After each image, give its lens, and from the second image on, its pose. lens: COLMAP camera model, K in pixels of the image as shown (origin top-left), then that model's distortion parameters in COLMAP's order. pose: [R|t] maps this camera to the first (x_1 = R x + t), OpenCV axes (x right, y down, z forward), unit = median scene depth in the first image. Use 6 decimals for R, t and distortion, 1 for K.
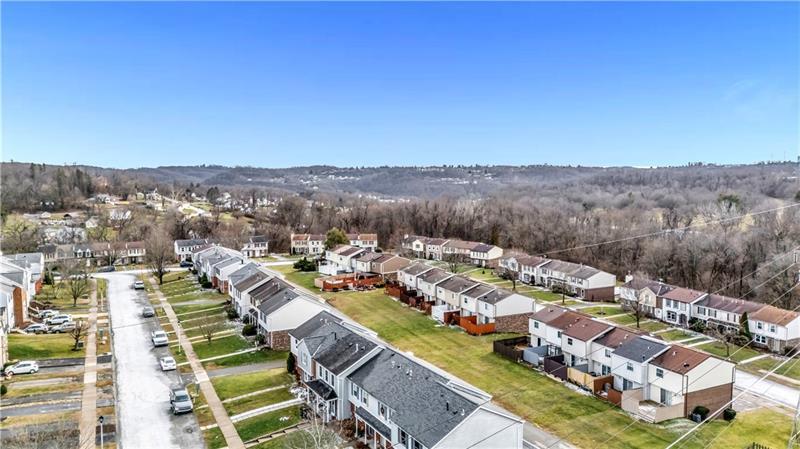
lens RADIAL K [[594.2, 0, 400.0], [0, 594.2, 224.5], [0, 0, 1]] dist [0.083594, -0.085491]
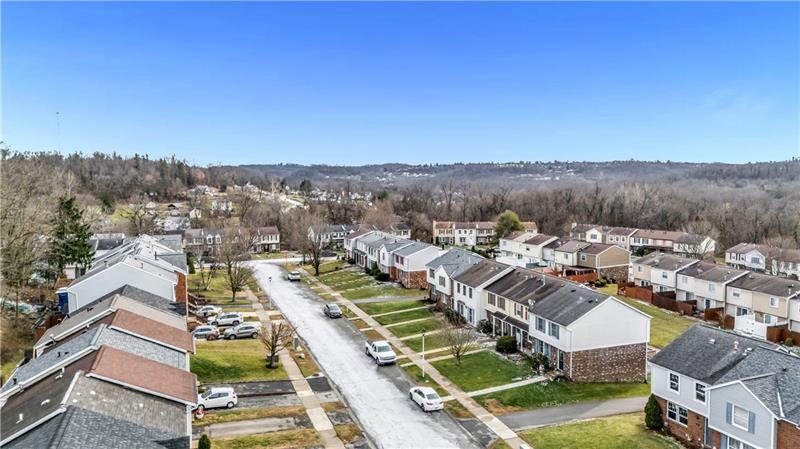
lens RADIAL K [[594.2, 0, 400.0], [0, 594.2, 224.5], [0, 0, 1]] dist [0.083594, -0.085491]
pose [[0.993233, 0.007601, -0.115894, -0.176077], [-0.007272, 0.999968, 0.003260, 0.024430], [0.115915, -0.002395, 0.993256, 0.193907]]
